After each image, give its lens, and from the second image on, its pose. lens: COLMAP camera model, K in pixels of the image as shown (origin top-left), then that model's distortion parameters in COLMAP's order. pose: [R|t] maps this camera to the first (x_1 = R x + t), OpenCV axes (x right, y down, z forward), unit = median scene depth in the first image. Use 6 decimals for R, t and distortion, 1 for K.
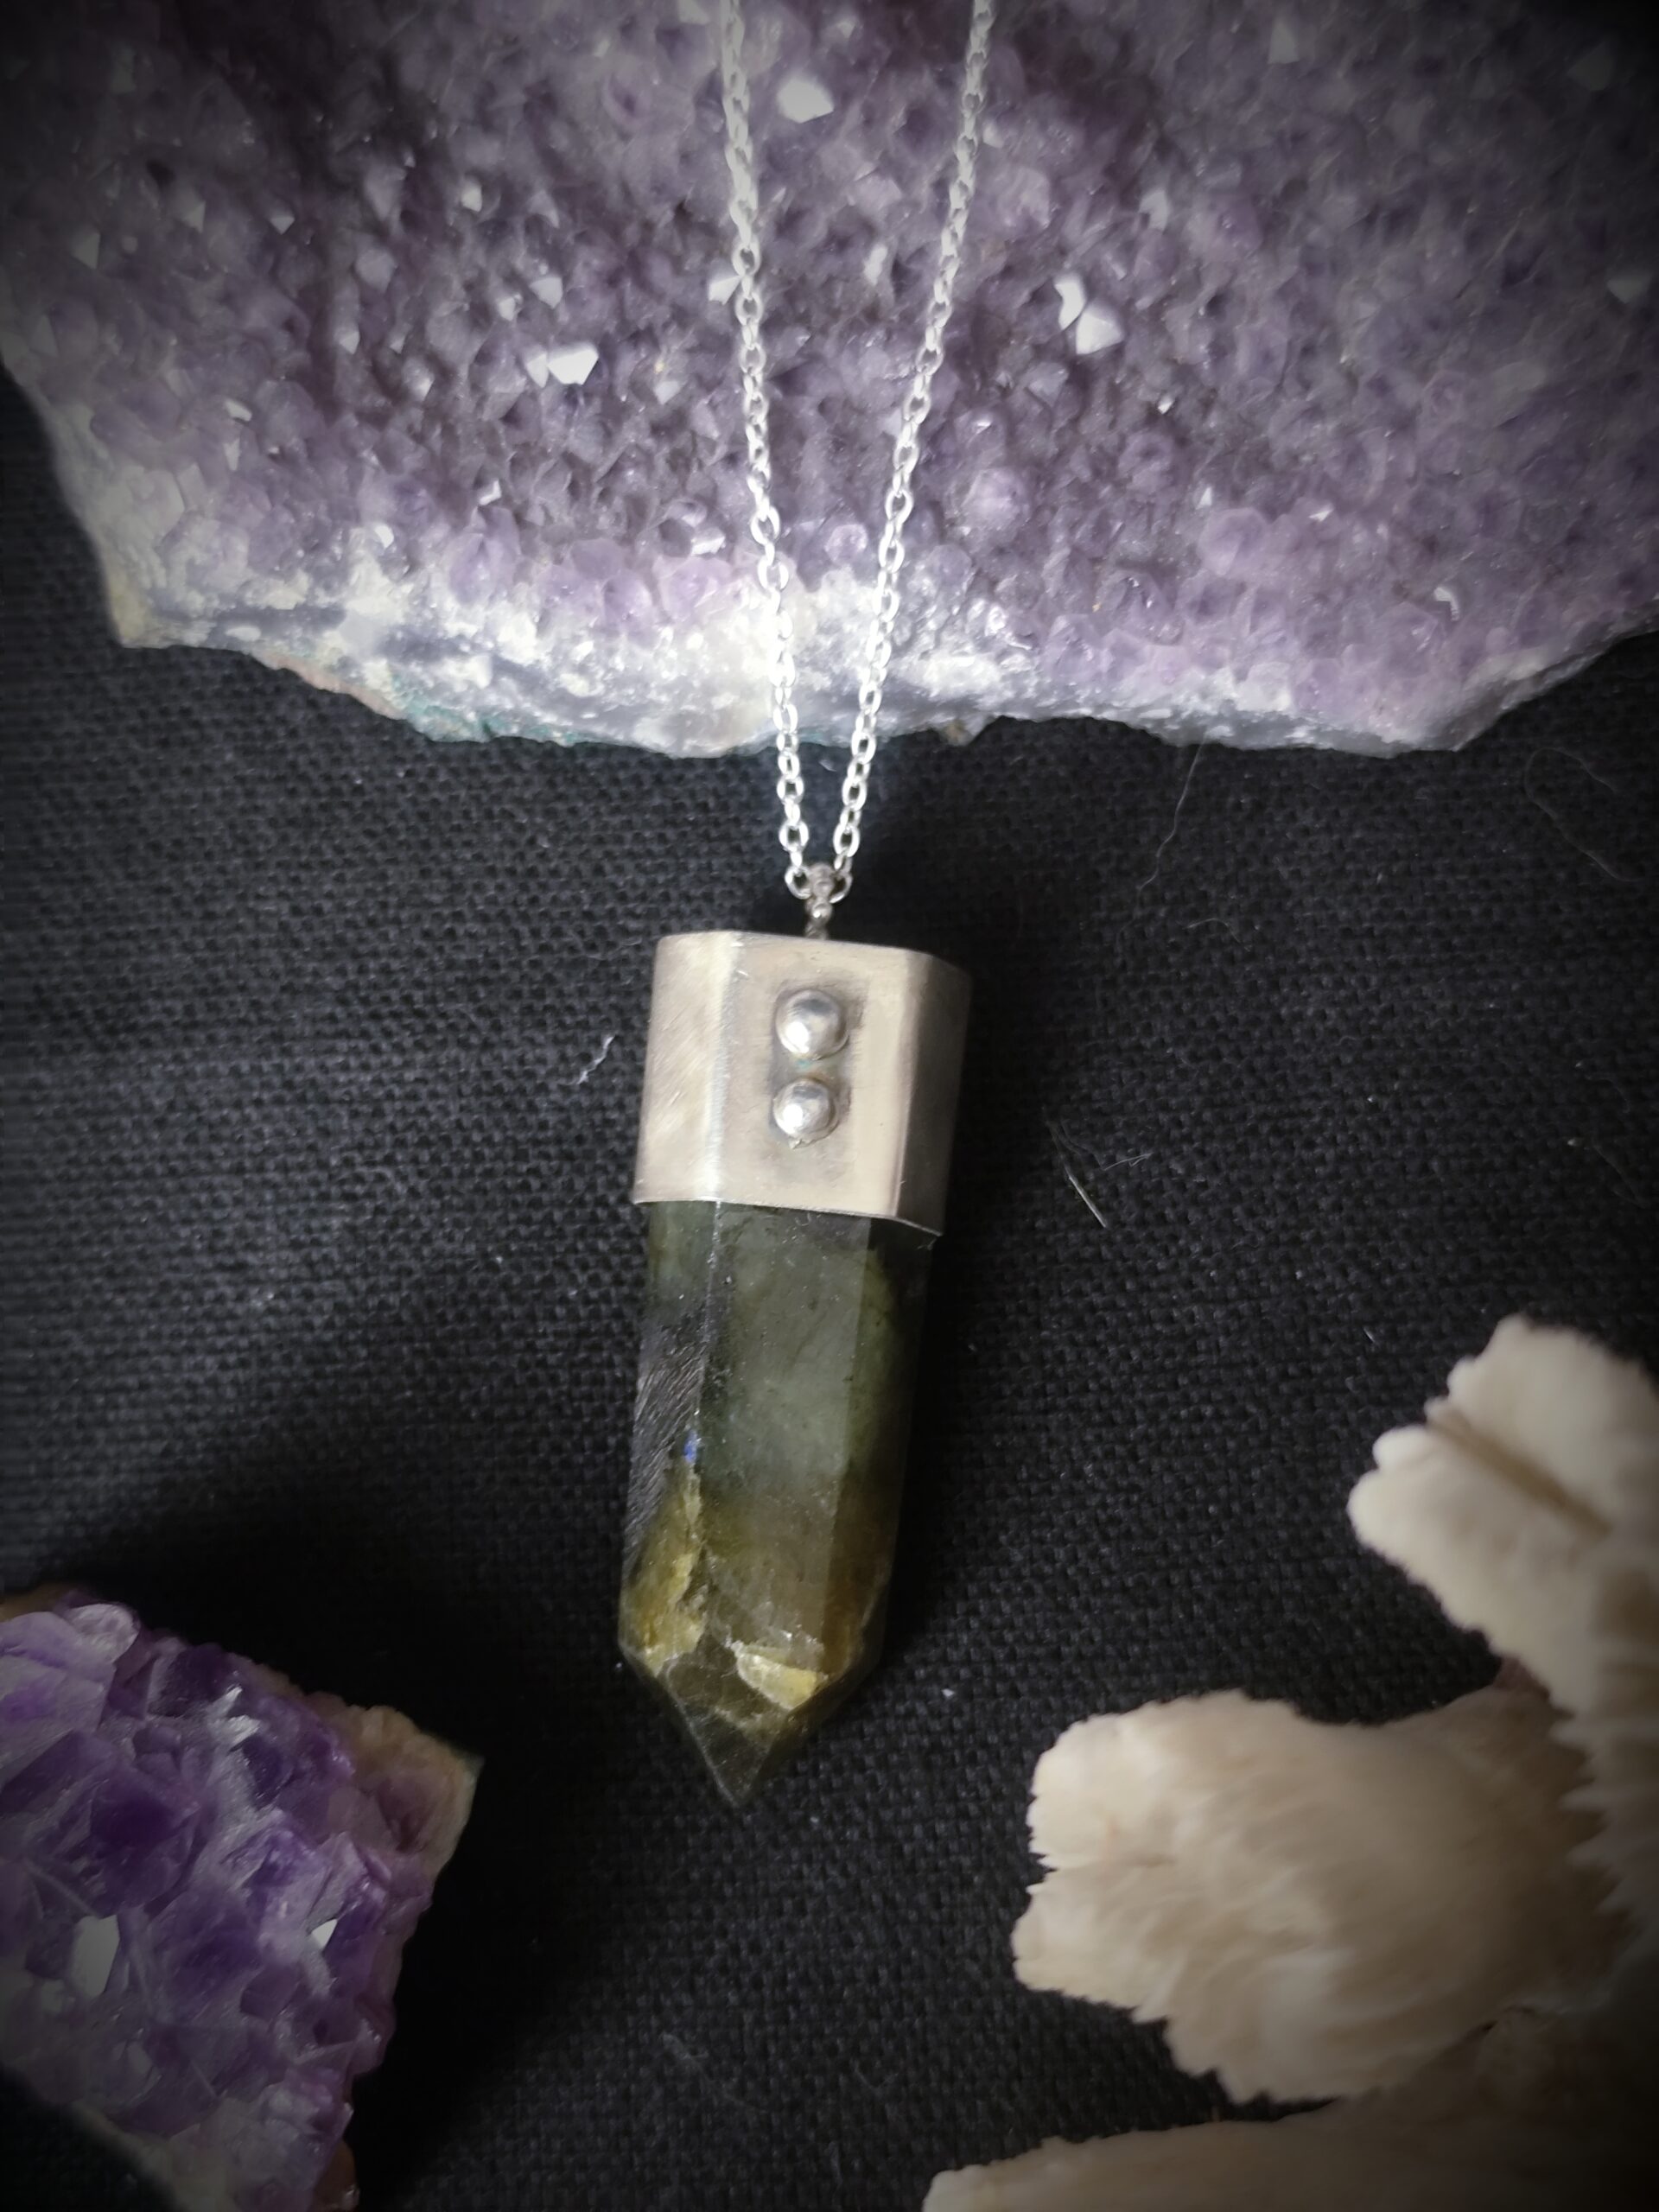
lens RADIAL K [[3170.4, 0, 844.5], [0, 3170.4, 1082.9], [0, 0, 1]] dist [0.173025, -1.017070]
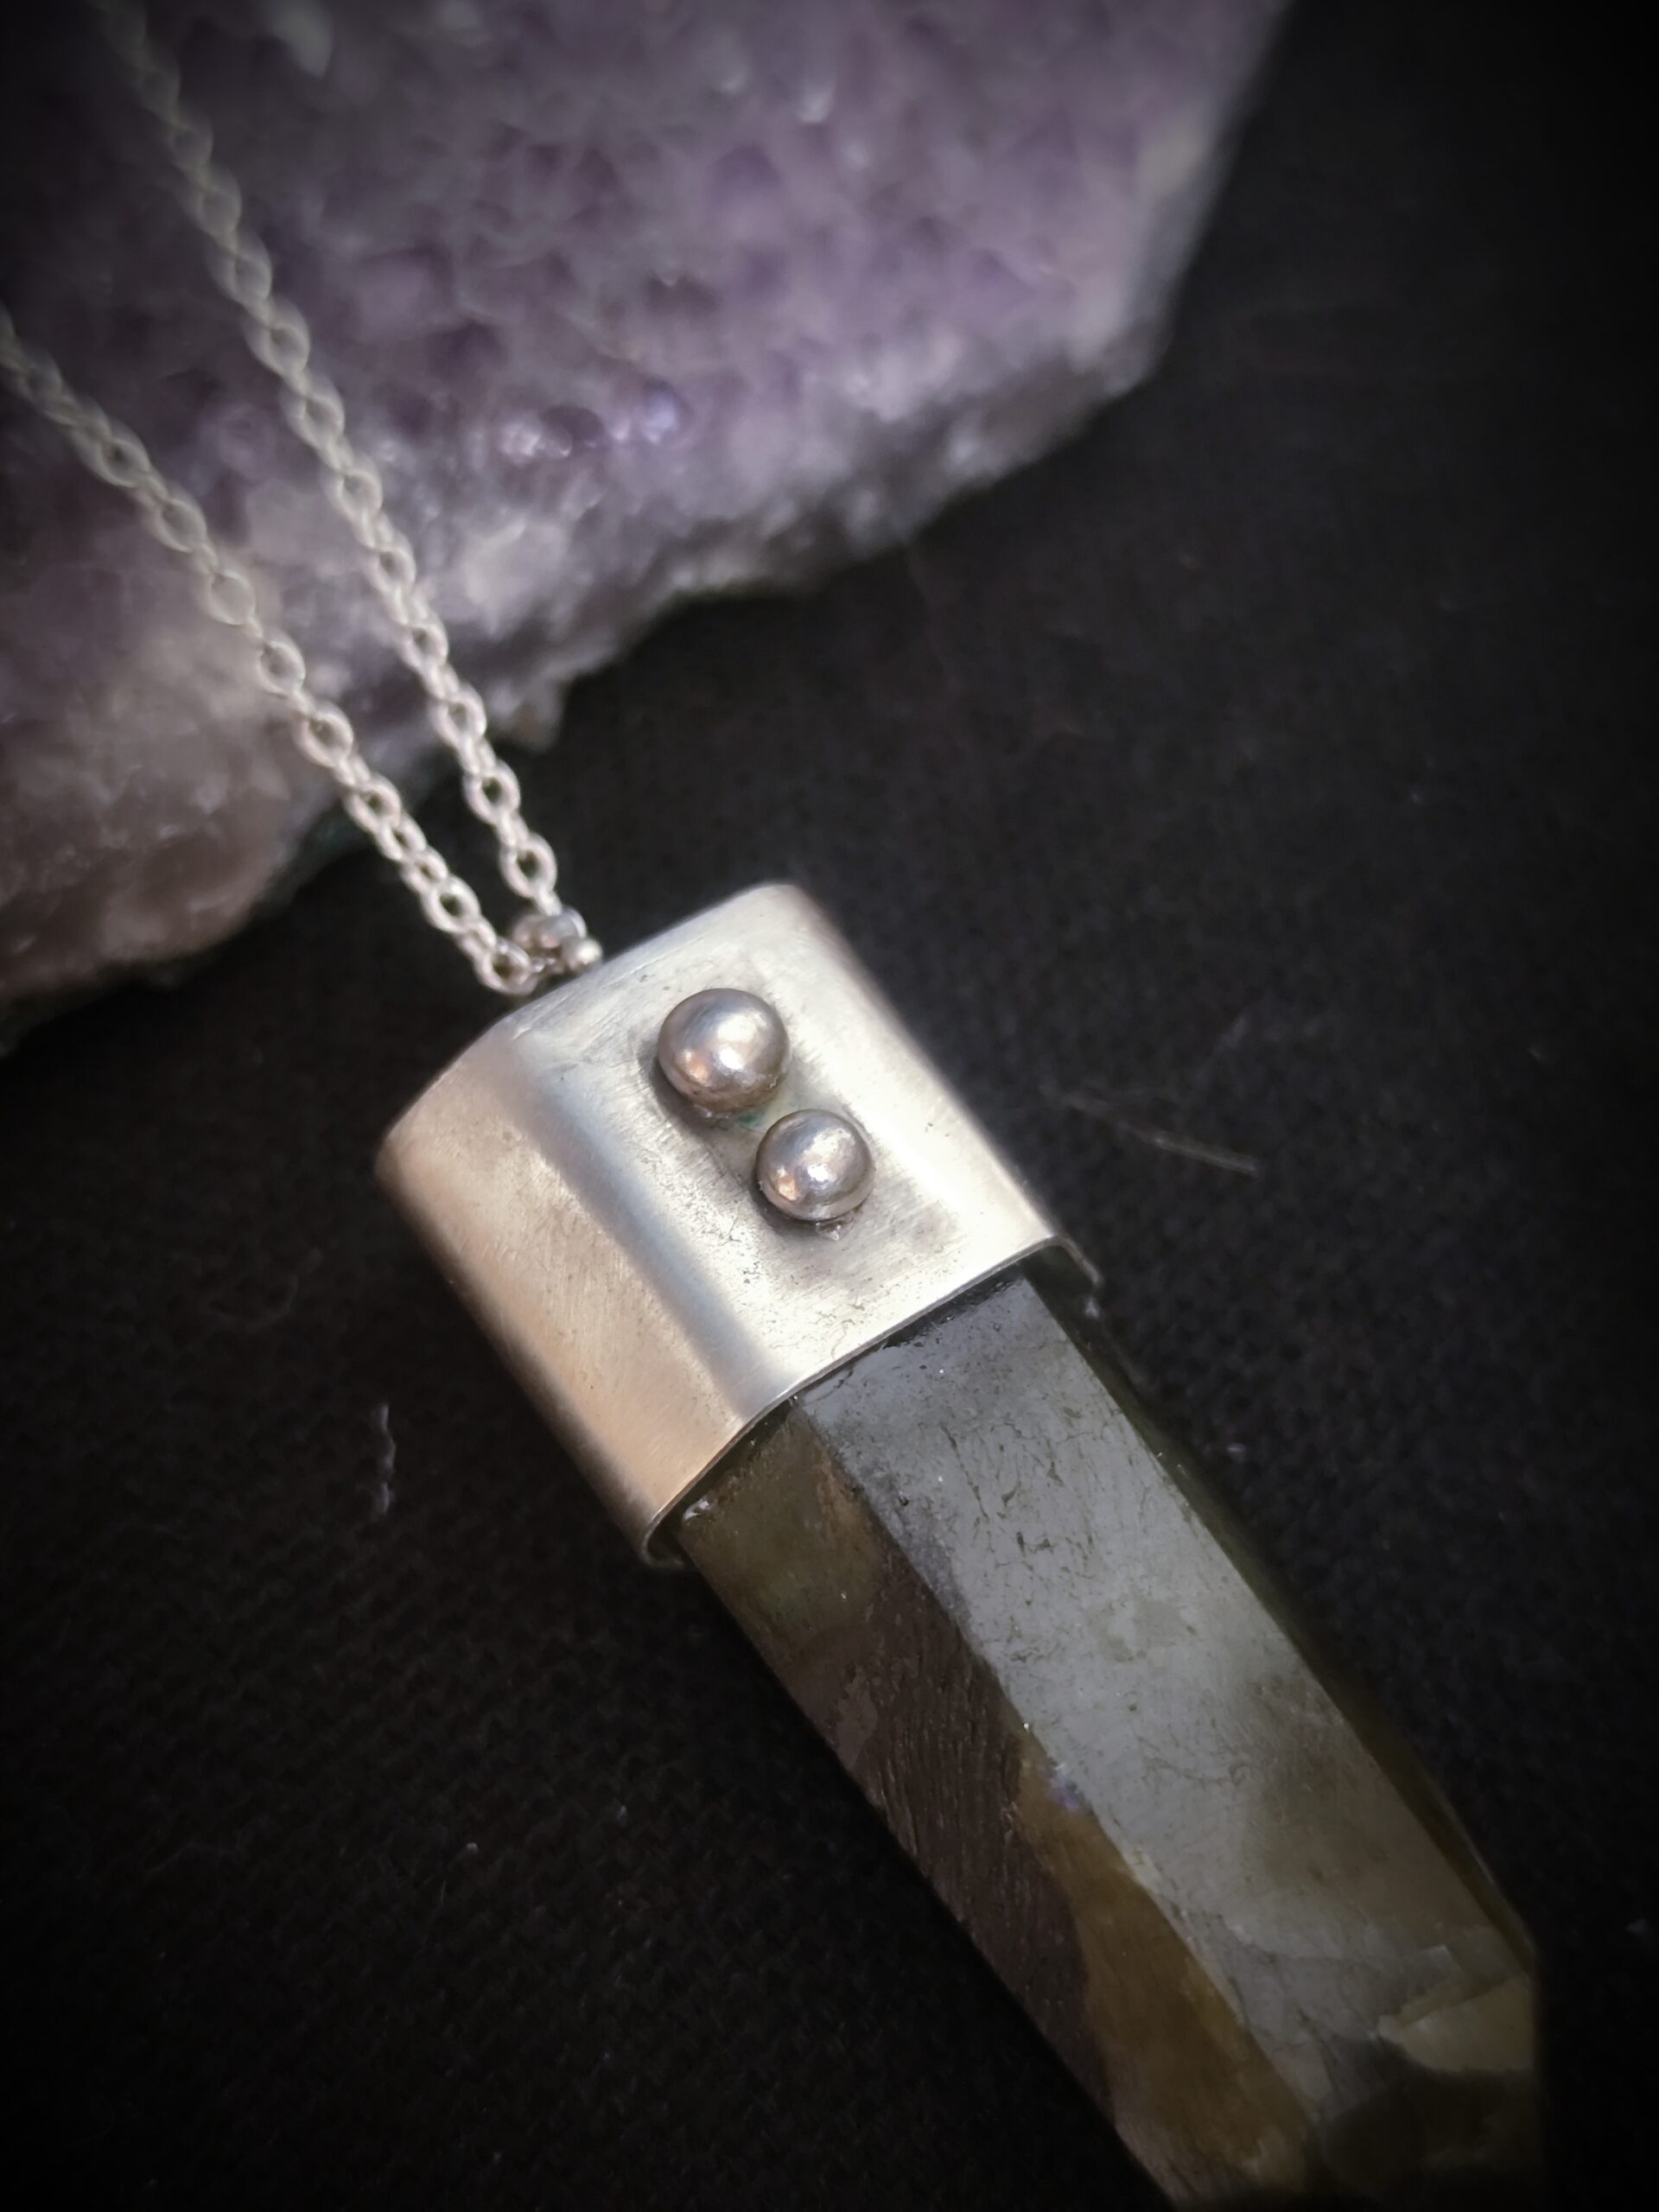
lens RADIAL K [[3209.8, 0, 829.5], [0, 3209.8, 1106.0], [0, 0, 1]] dist [0.142291, -0.809500]
pose [[0.756141, -0.532723, 0.380076, -0.206089], [0.627267, 0.755541, -0.188931, 0.103139], [-0.186516, 0.381268, 0.905454, 0.474993]]
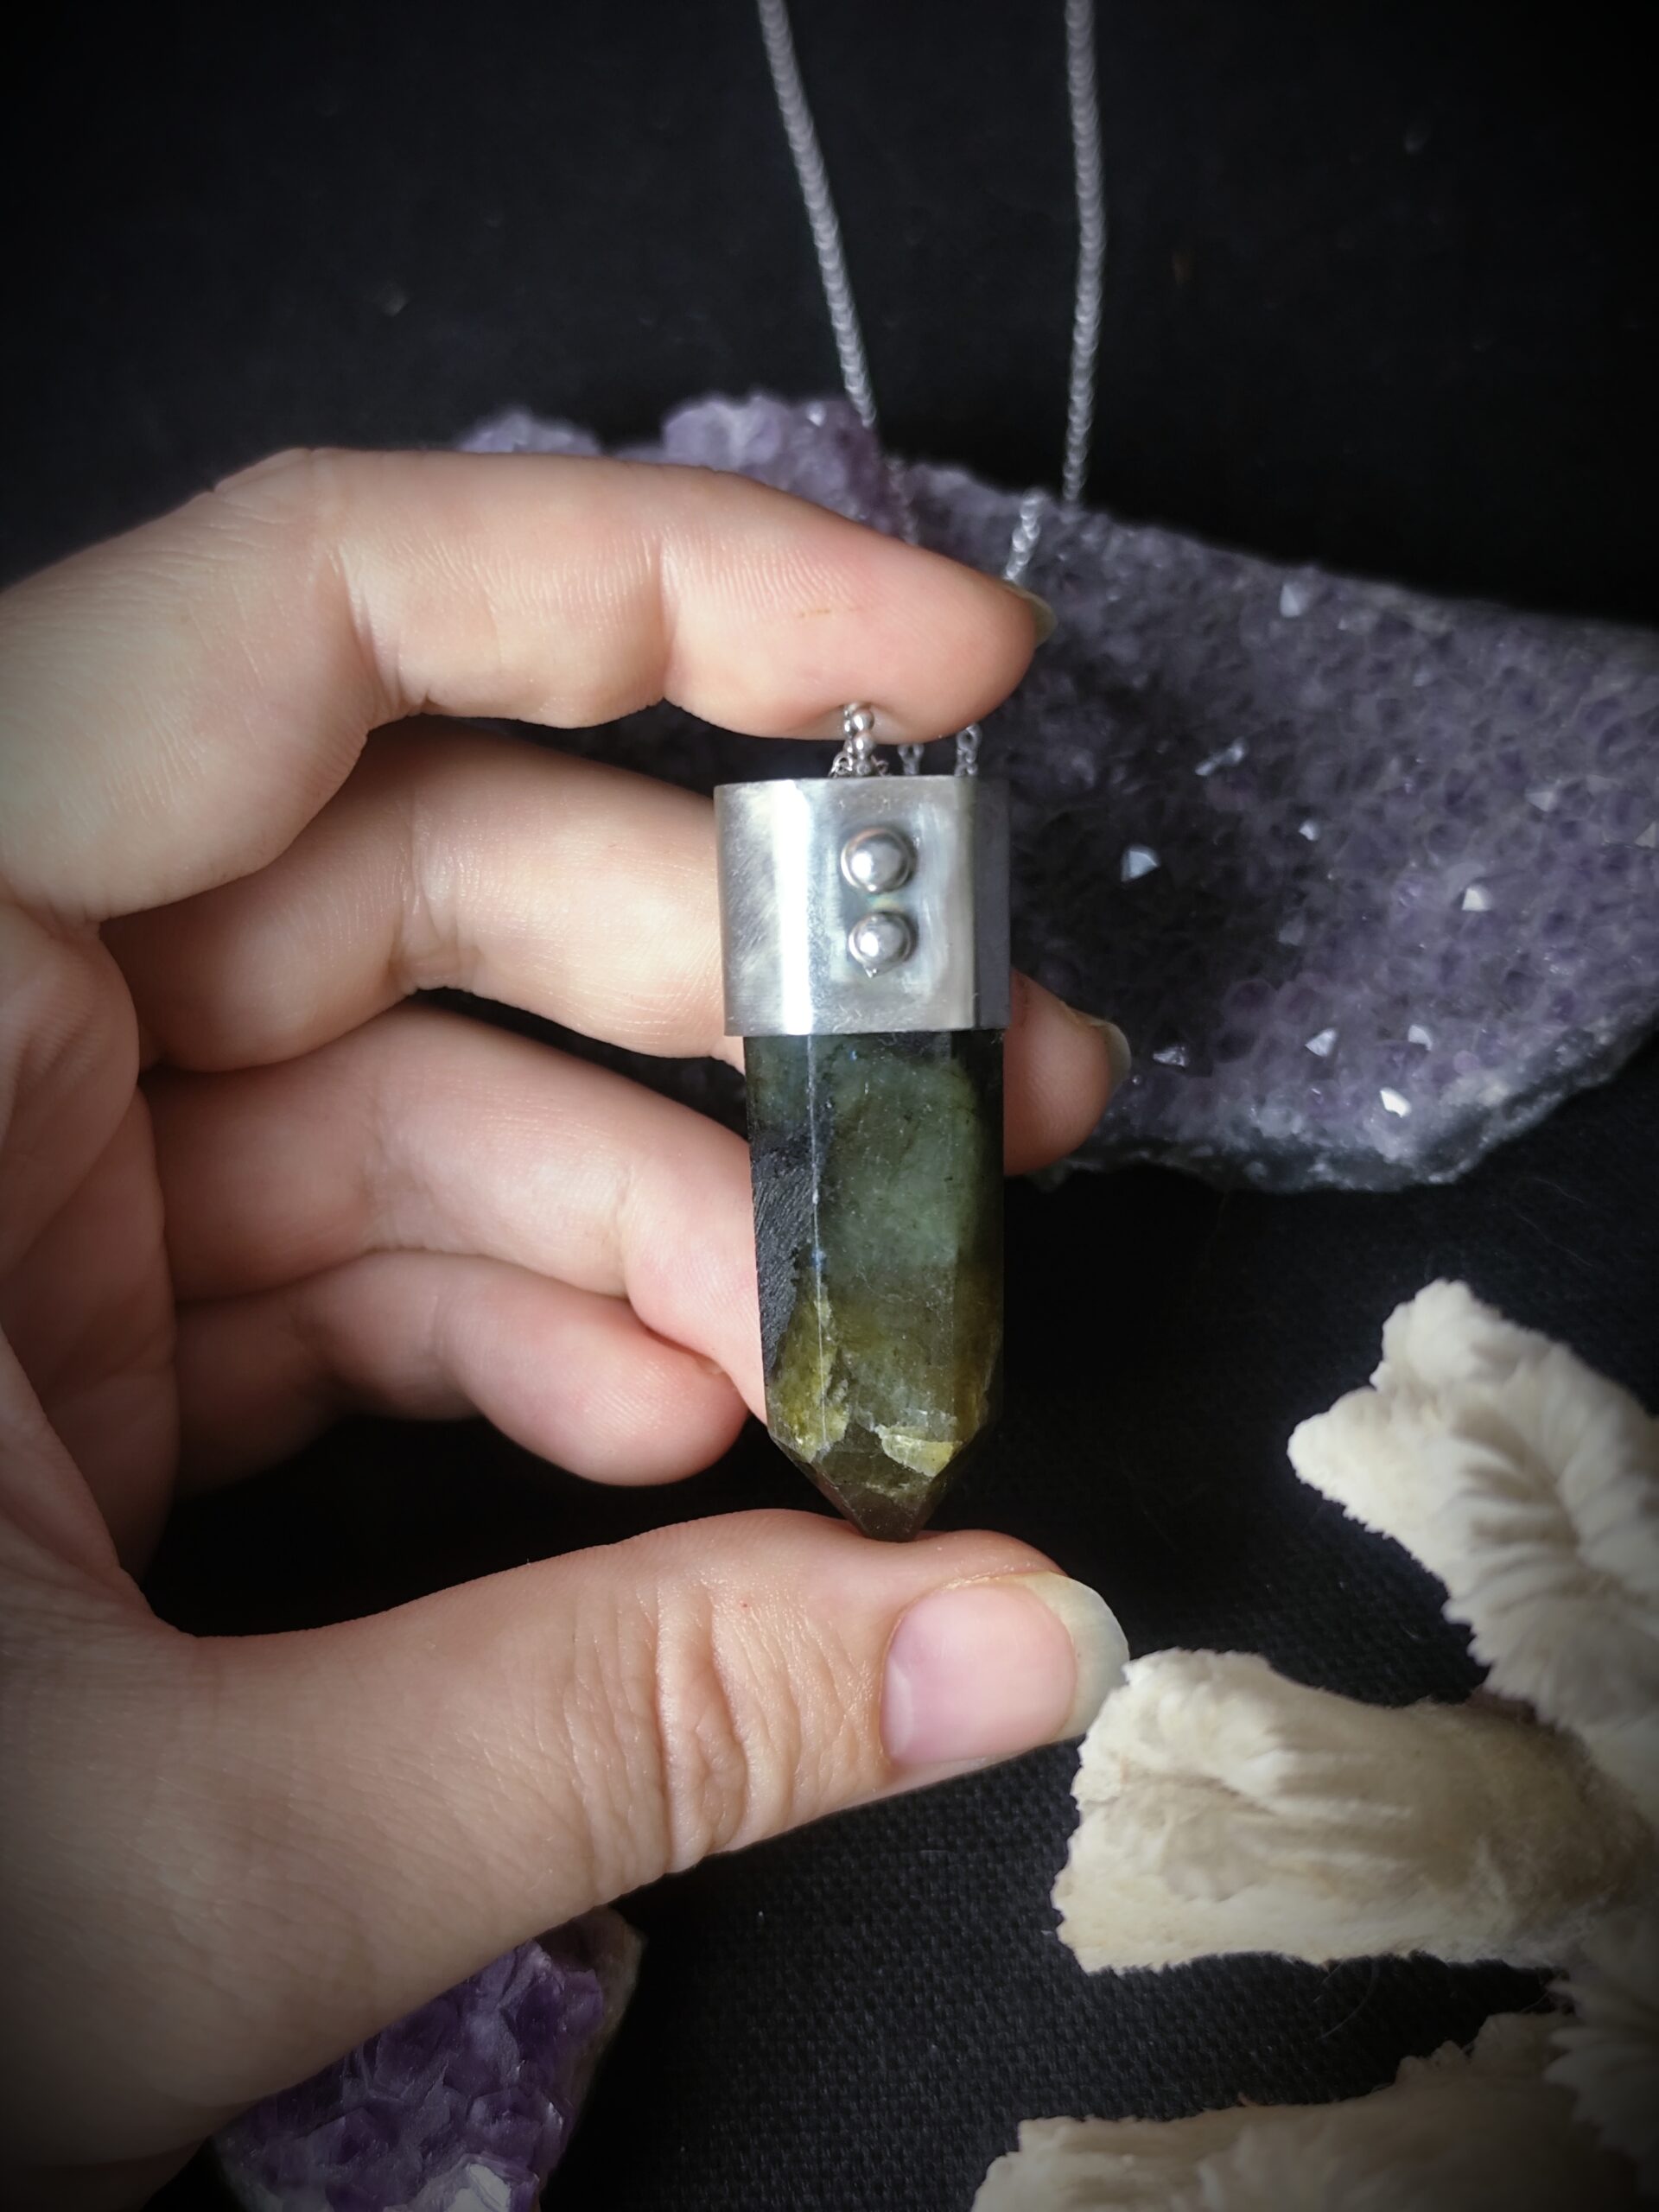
lens RADIAL K [[3155.4, 0, 751.6], [0, 3155.4, 1075.7], [0, 0, 1]] dist [0.113016, -0.727337]
pose [[0.992986, -0.031784, -0.113877, 0.066813], [-0.015016, 0.921483, -0.388129, 0.350493], [0.117272, 0.387117, 0.914542, -0.171971]]
